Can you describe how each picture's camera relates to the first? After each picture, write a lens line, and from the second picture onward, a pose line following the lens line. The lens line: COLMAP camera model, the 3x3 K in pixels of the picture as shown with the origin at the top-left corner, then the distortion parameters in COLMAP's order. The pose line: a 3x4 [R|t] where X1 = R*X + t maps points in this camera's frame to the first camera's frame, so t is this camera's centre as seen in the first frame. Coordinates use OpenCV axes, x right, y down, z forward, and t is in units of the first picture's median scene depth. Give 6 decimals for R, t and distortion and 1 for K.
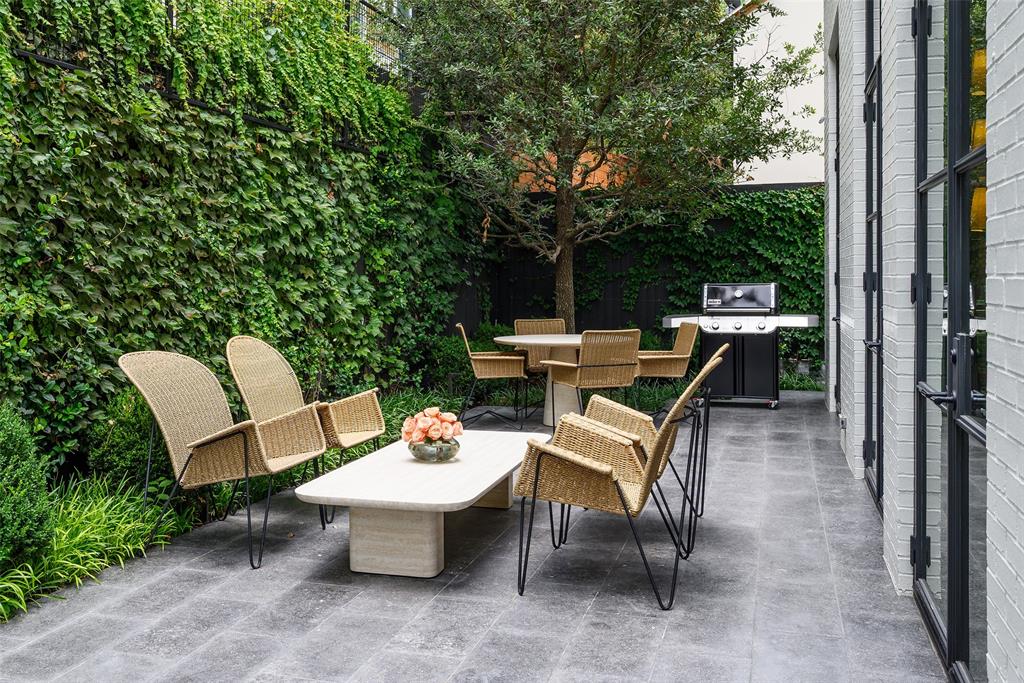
lens RADIAL K [[959.2, 0, 512.0], [0, 959.2, 341.5], [0, 0, 1]] dist [-0.003875, -0.001814]
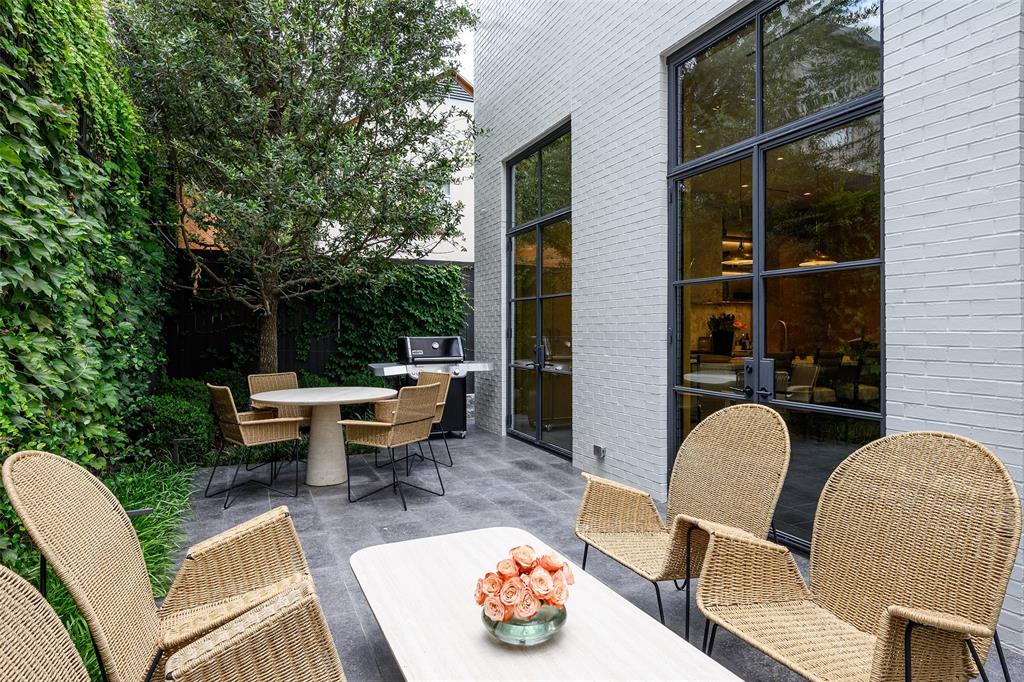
lens RADIAL K [[593.3, 0, 512.0], [0, 593.3, 341.0], [0, 0, 1]] dist [0.001090, 0.000697]
pose [[0.769977, -0.006598, 0.638037, -0.161746], [0.038874, 0.998574, -0.036586, -0.023534], [-0.636886, 0.052974, 0.769136, 0.354263]]
